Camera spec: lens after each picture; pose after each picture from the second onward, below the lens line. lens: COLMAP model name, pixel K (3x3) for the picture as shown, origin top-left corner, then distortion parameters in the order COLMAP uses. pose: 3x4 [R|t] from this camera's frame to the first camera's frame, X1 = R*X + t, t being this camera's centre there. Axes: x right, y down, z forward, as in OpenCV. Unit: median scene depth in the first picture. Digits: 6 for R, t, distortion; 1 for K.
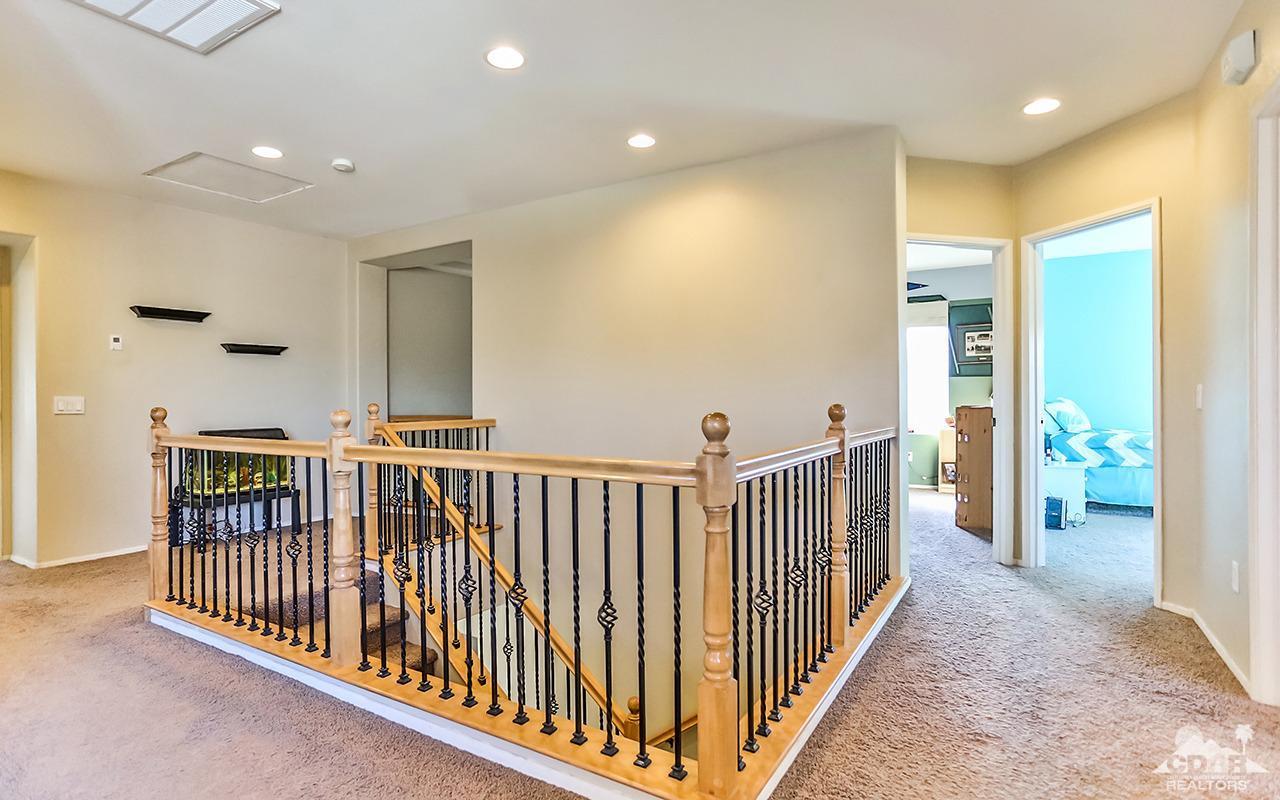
lens RADIAL K [[656.6, 0, 640.0], [0, 656.6, 400.0], [0, 0, 1]] dist [-0.001885, 0.001373]
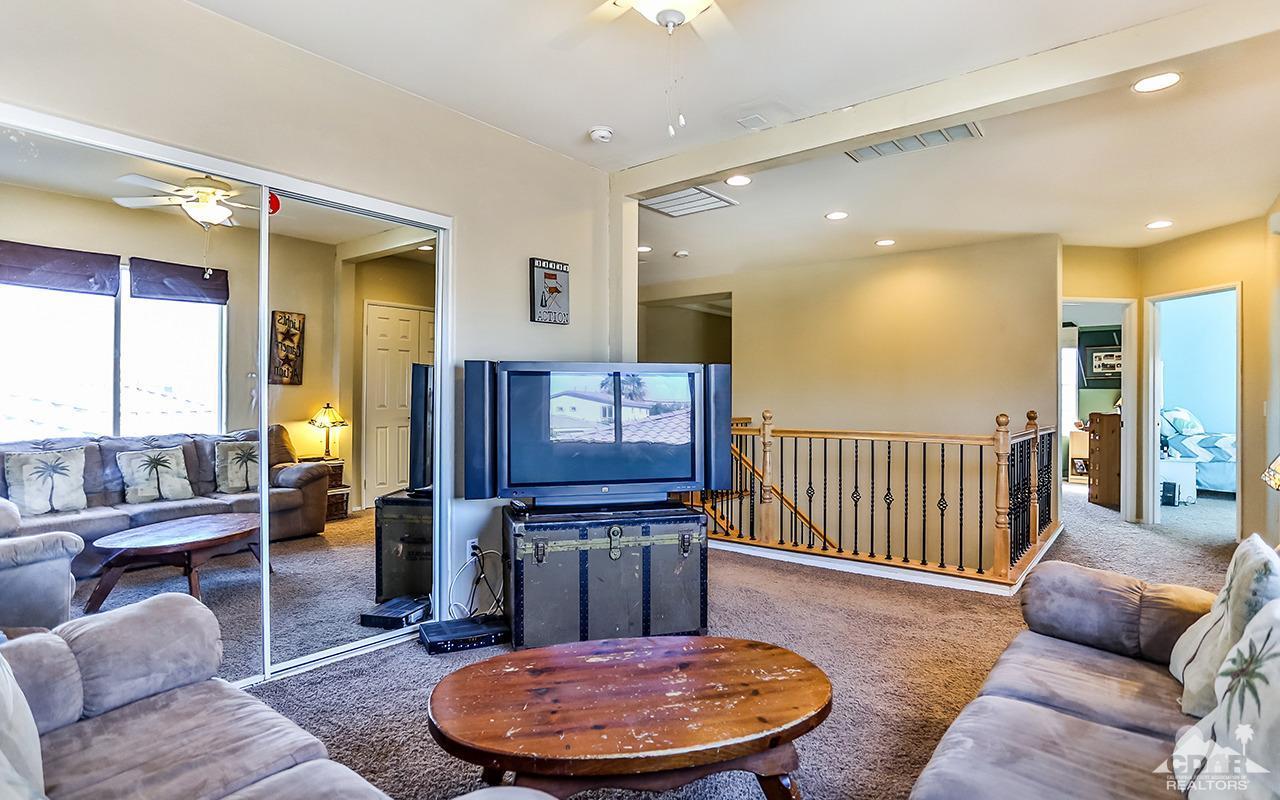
lens RADIAL K [[656.6, 0, 640.0], [0, 656.6, 400.0], [0, 0, 1]] dist [-0.001885, 0.001373]
pose [[0.992187, 0.009269, -0.124419, -0.259517], [-0.009778, 0.999946, -0.003485, -0.002688], [0.124380, 0.004674, 0.992224, -0.438126]]
